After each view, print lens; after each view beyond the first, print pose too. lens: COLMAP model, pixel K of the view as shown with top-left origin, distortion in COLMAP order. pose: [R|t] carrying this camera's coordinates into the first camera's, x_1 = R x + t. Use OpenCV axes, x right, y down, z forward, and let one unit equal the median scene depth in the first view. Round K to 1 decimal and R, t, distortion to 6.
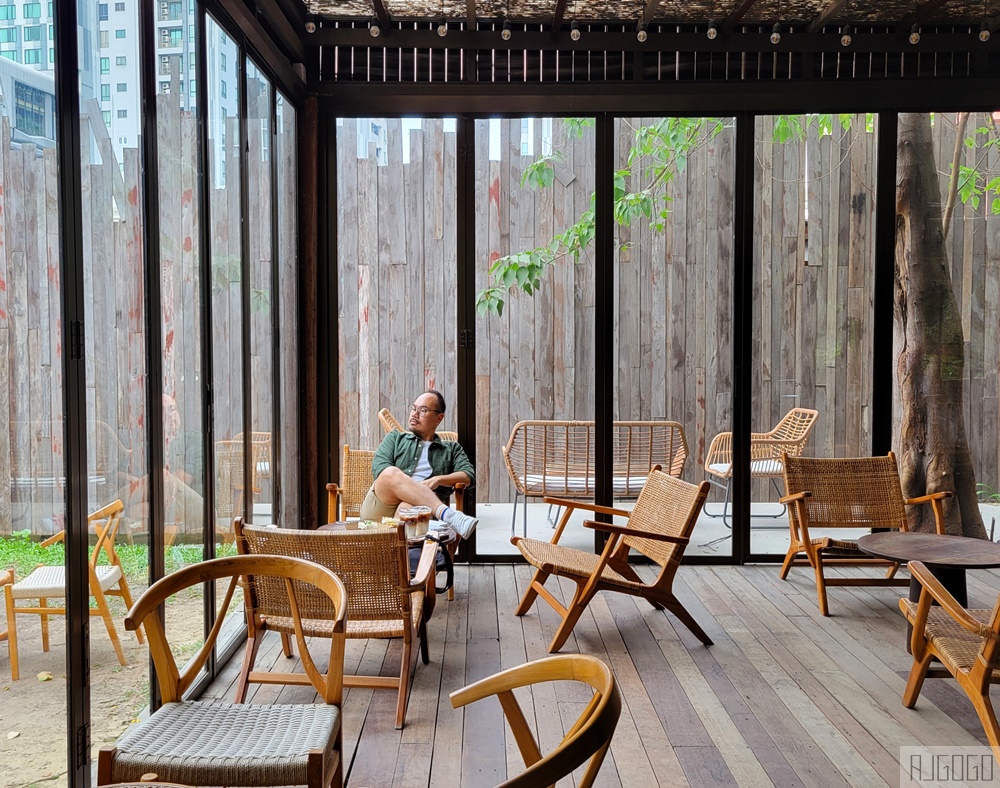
lens RADIAL K [[1047.3, 0, 497.5], [0, 1047.3, 388.2], [0, 0, 1]] dist [0.044774, 0.000000]
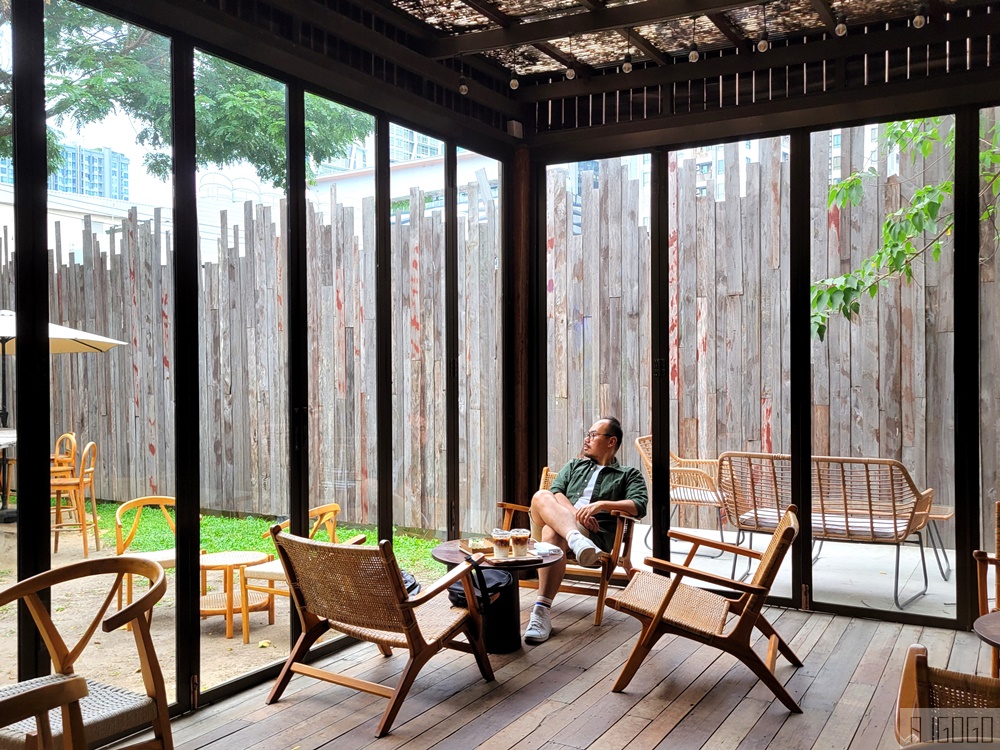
lens RADIAL K [[959.5, 0, 500.0], [0, 959.5, 369.1], [0, 0, 1]] dist [0.060998, 0.000000]
pose [[0.873150, -0.002274, -0.487446, 0.164629], [-0.020198, 0.998962, -0.040841, -0.002431], [0.487033, 0.045506, 0.872197, 0.067015]]
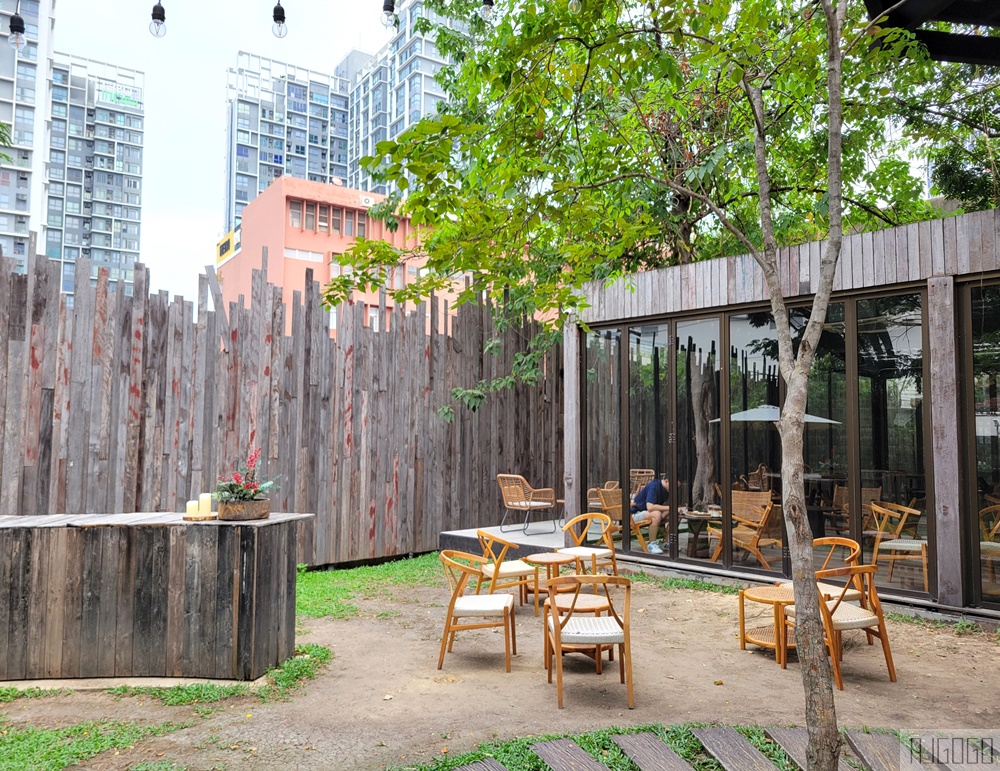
lens RADIAL K [[783.2, 0, 499.2], [0, 783.2, 388.4], [0, 0, 1]] dist [0.039768, 0.005244]
pose [[0.709742, 0.051949, 0.702544, -0.830552], [0.029104, 0.994264, -0.102922, 0.009681], [-0.703861, 0.093495, 0.704158, 0.002533]]
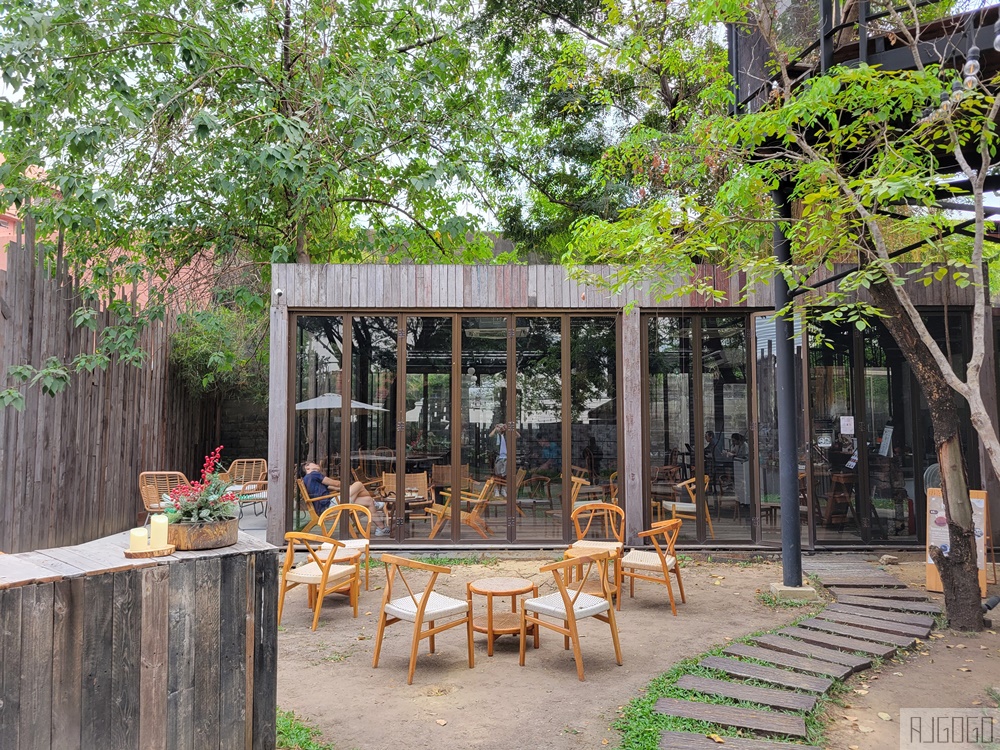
lens RADIAL K [[748.9, 0, 500.4], [0, 748.9, 372.6], [0, 0, 1]] dist [0.035688, -0.013927]
pose [[-0.029273, 0.072388, 0.996947, -0.955828], [0.056409, 0.995904, -0.070656, -0.013154], [-0.997978, 0.054169, -0.033237, 0.382499]]
